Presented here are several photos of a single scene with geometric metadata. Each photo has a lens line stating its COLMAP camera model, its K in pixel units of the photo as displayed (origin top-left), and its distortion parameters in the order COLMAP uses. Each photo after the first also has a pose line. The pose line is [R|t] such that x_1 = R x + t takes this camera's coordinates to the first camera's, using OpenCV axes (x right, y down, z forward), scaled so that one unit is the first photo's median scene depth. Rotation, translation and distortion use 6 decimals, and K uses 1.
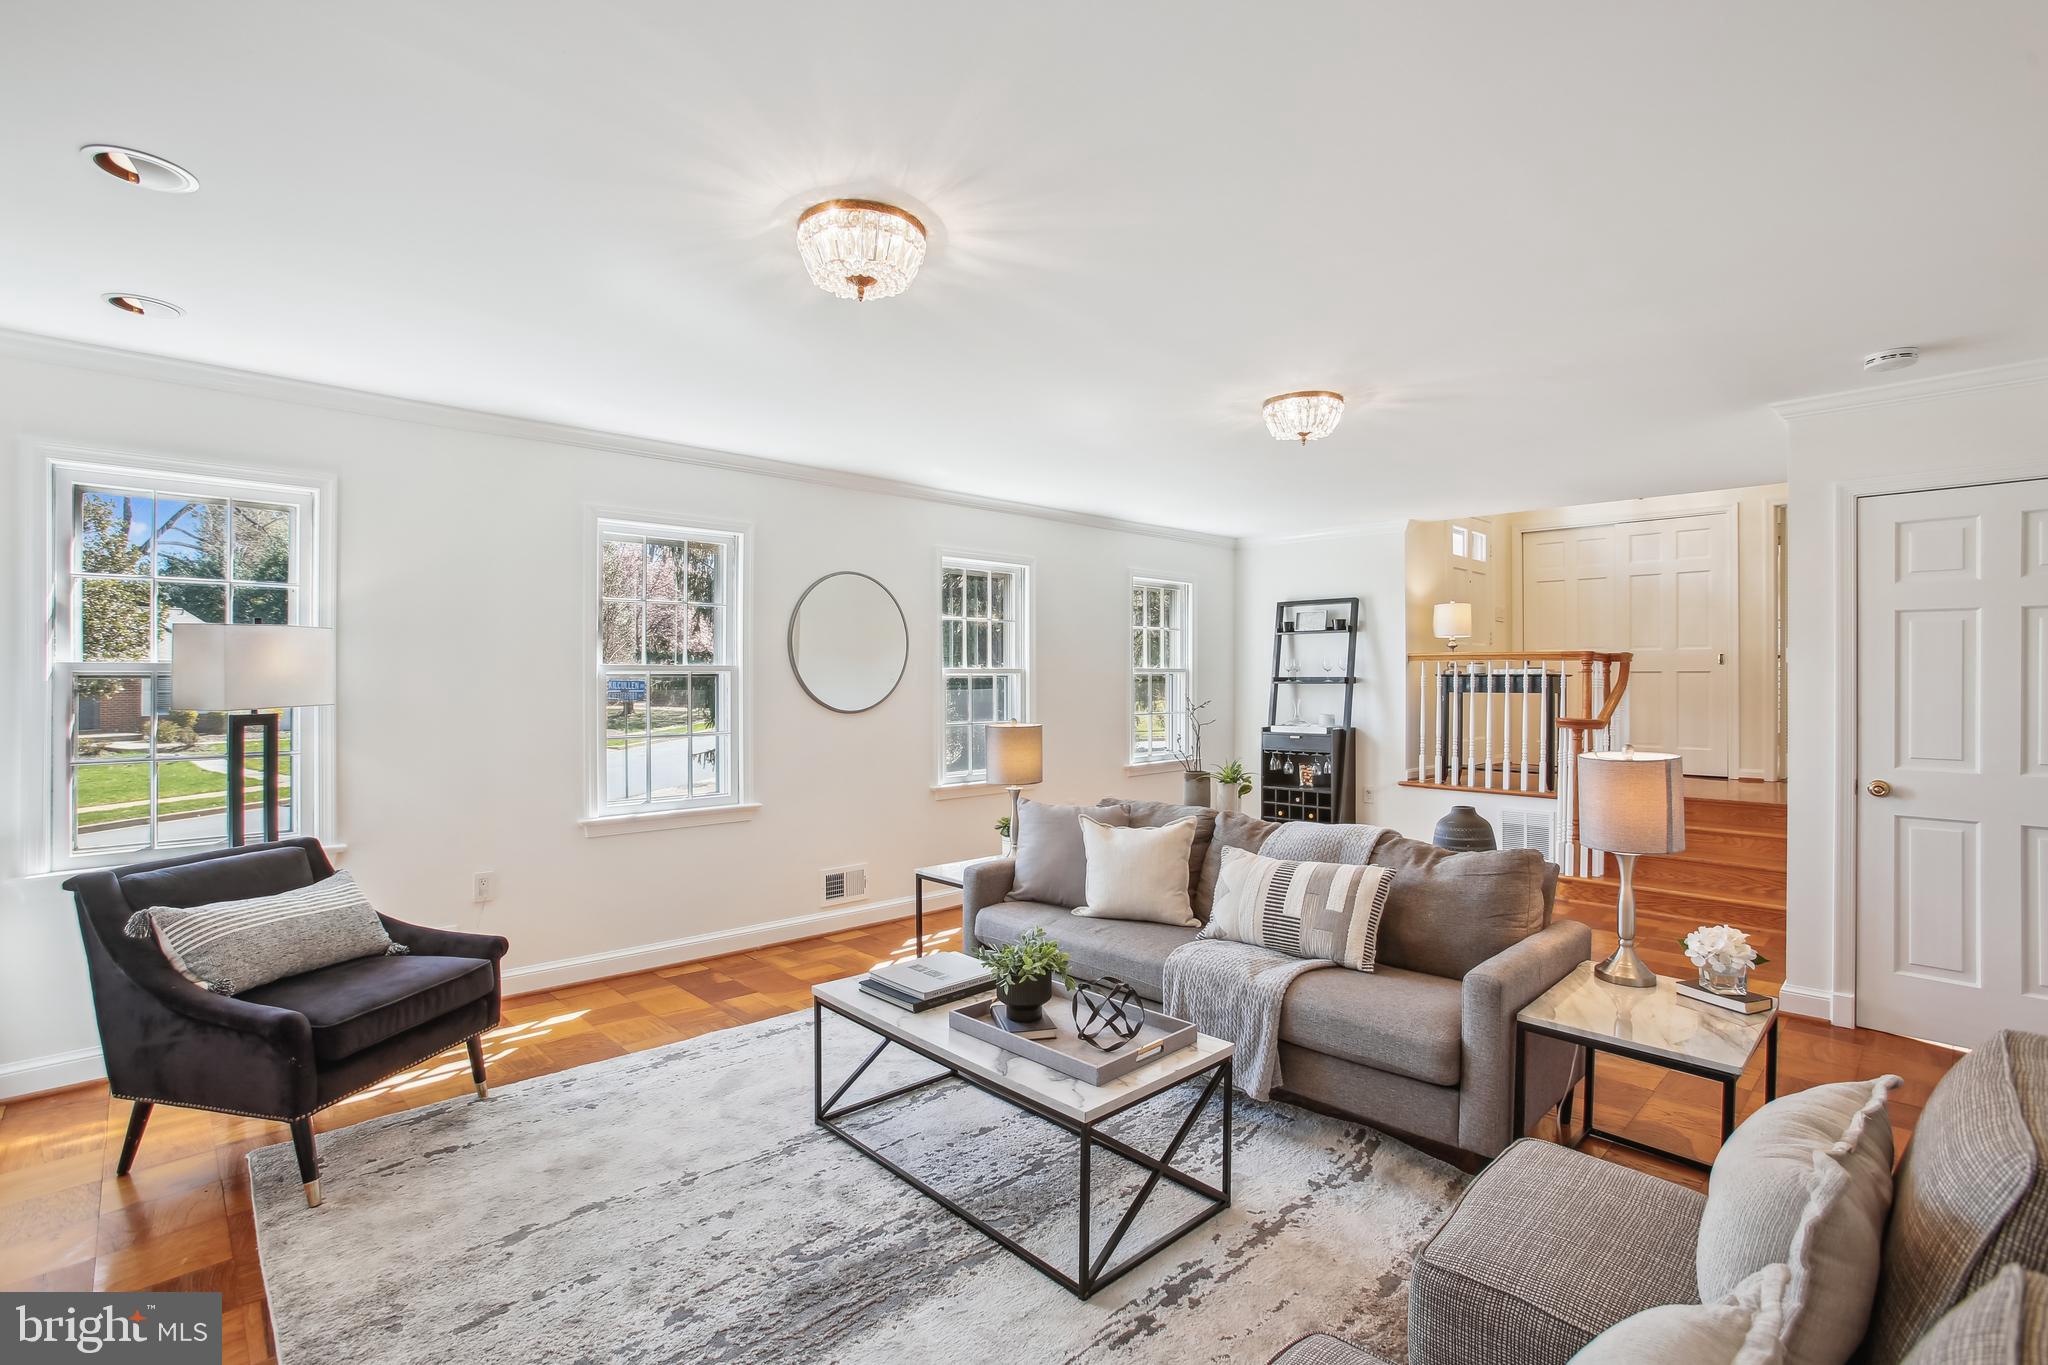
lens RADIAL K [[968.0, 0, 1022.2], [0, 968.0, 670.4], [0, 0, 1]] dist [-0.031945, 0.014731]
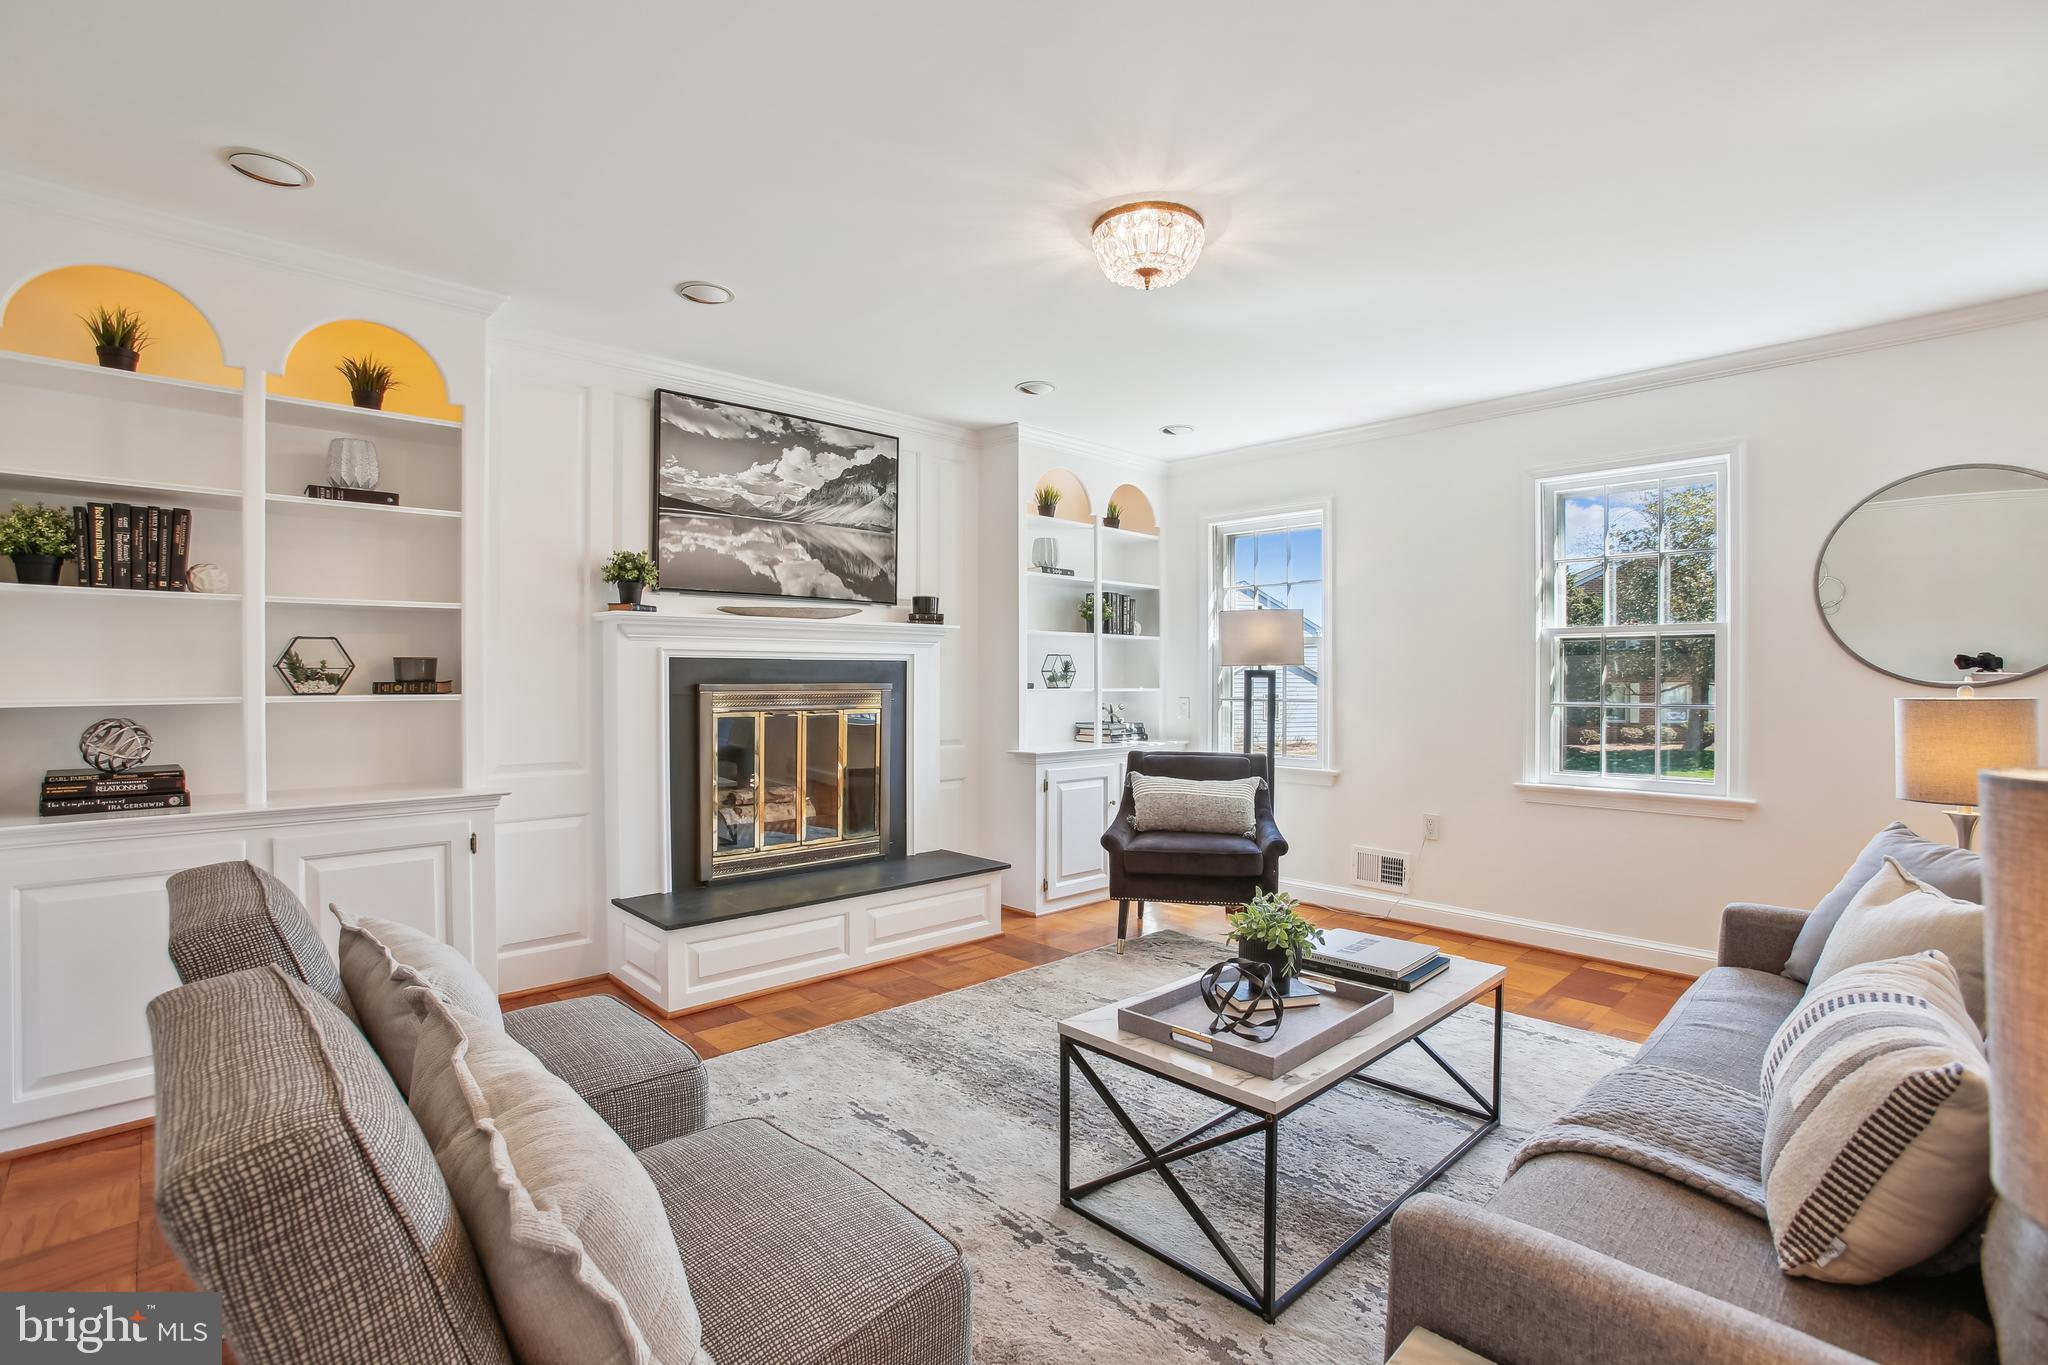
lens RADIAL K [[968.0, 0, 1029.2], [0, 968.0, 677.8], [0, 0, 1]] dist [-0.031945, 0.014731]
pose [[0.010323, 0.001598, -0.999945, 0.720108], [0.000279, 0.999999, 0.001601, 0.056723], [0.999947, -0.000296, 0.010323, 0.623640]]
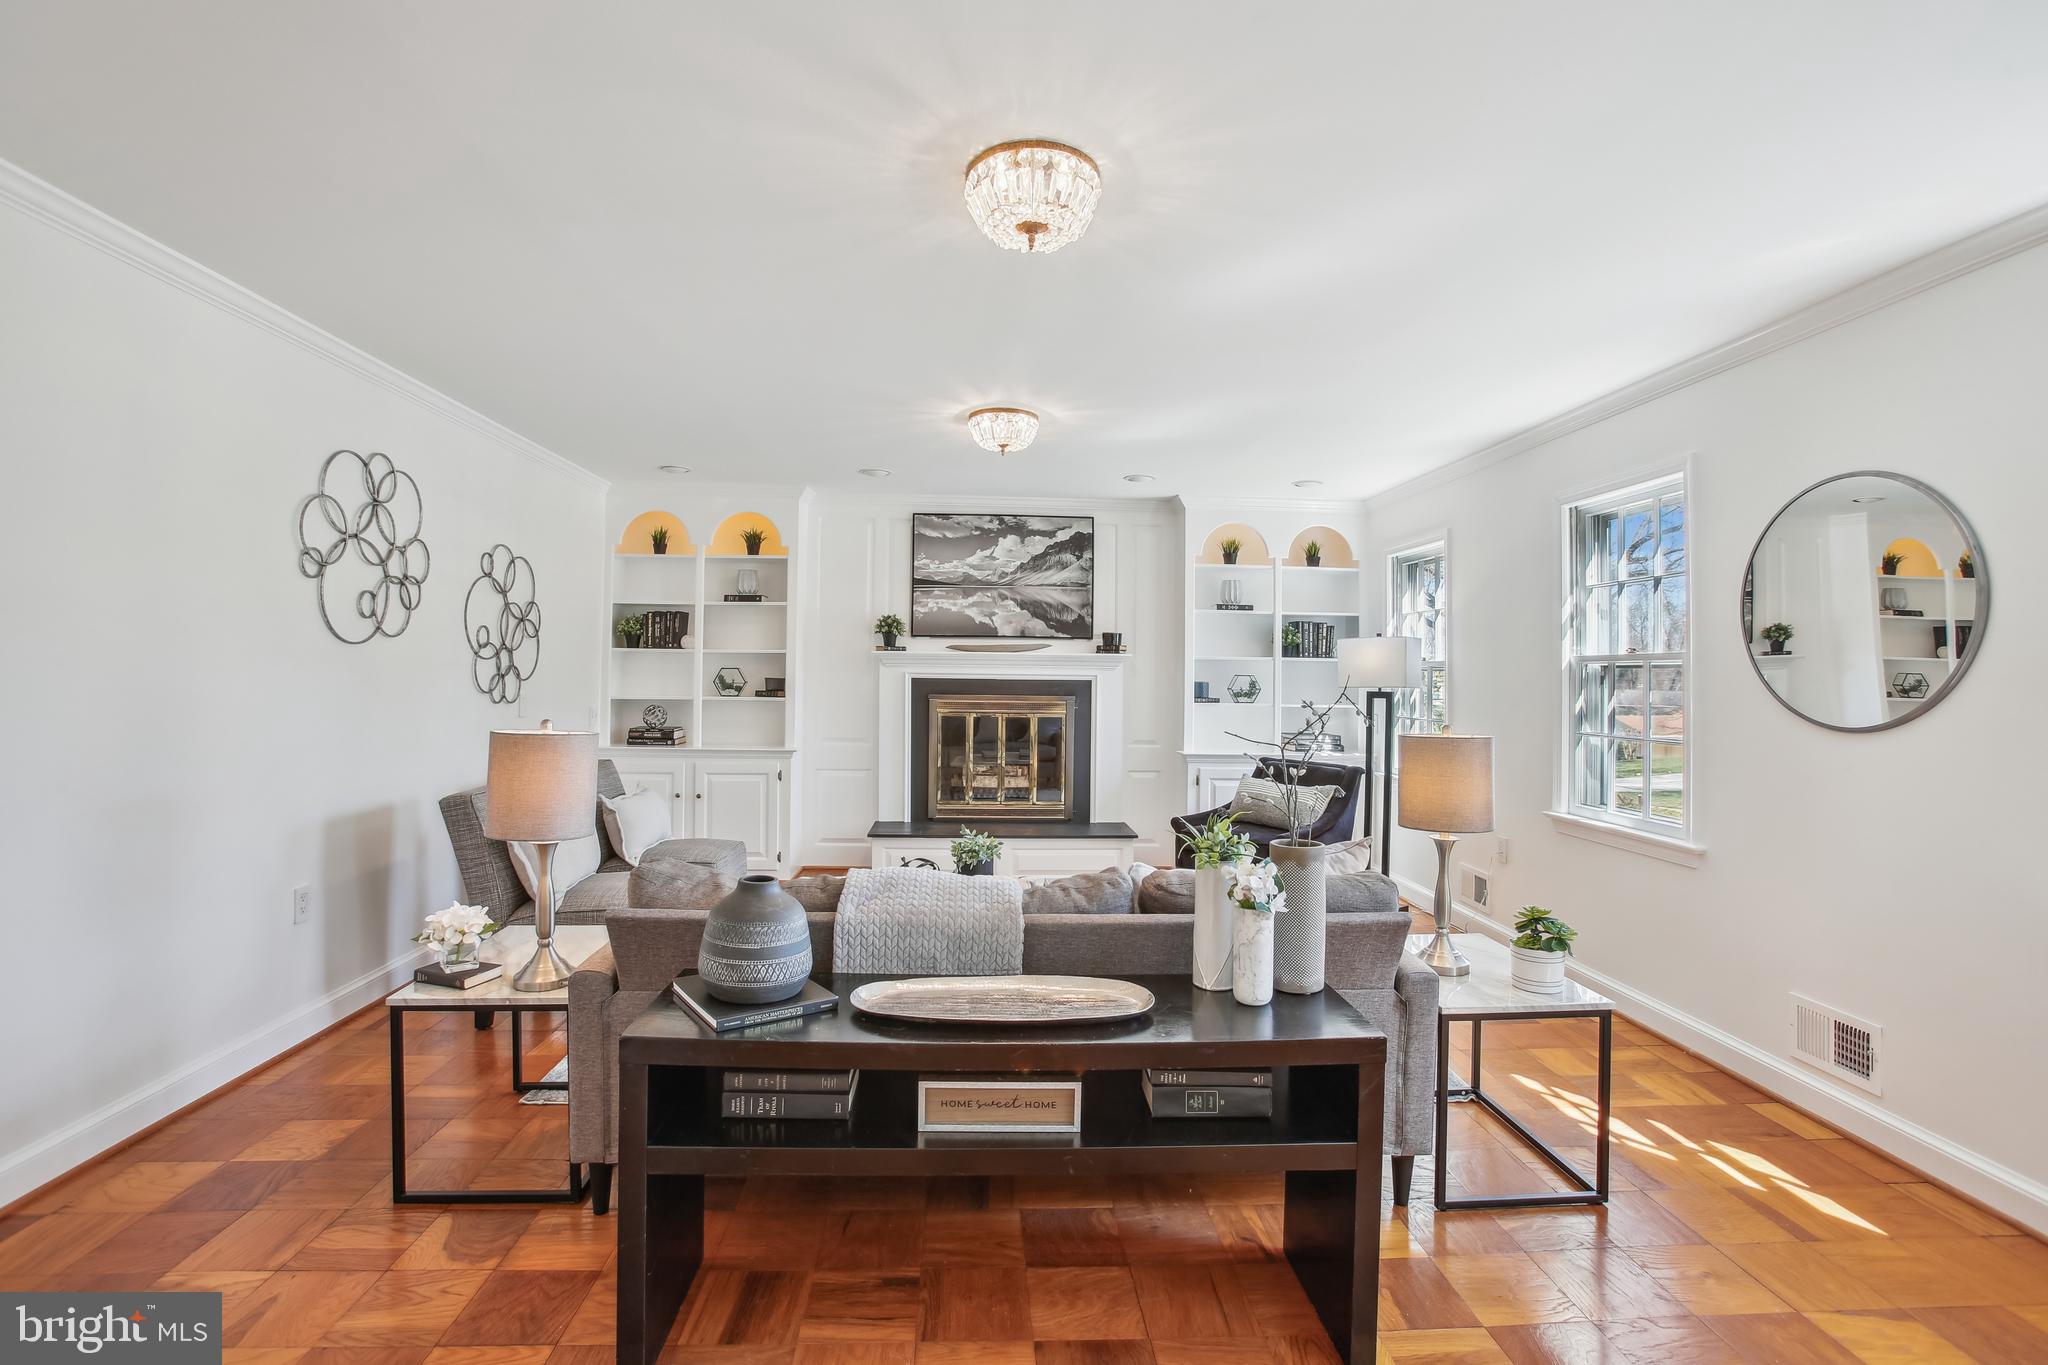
lens RADIAL K [[968.0, 0, 1024.3], [0, 968.0, 666.1], [0, 0, 1]] dist [-0.031945, 0.014731]
pose [[-0.642127, -0.012177, -0.766501, 0.881961], [-0.011665, 0.999913, -0.006114, 0.019496], [0.766509, 0.005015, -0.642214, 1.611863]]
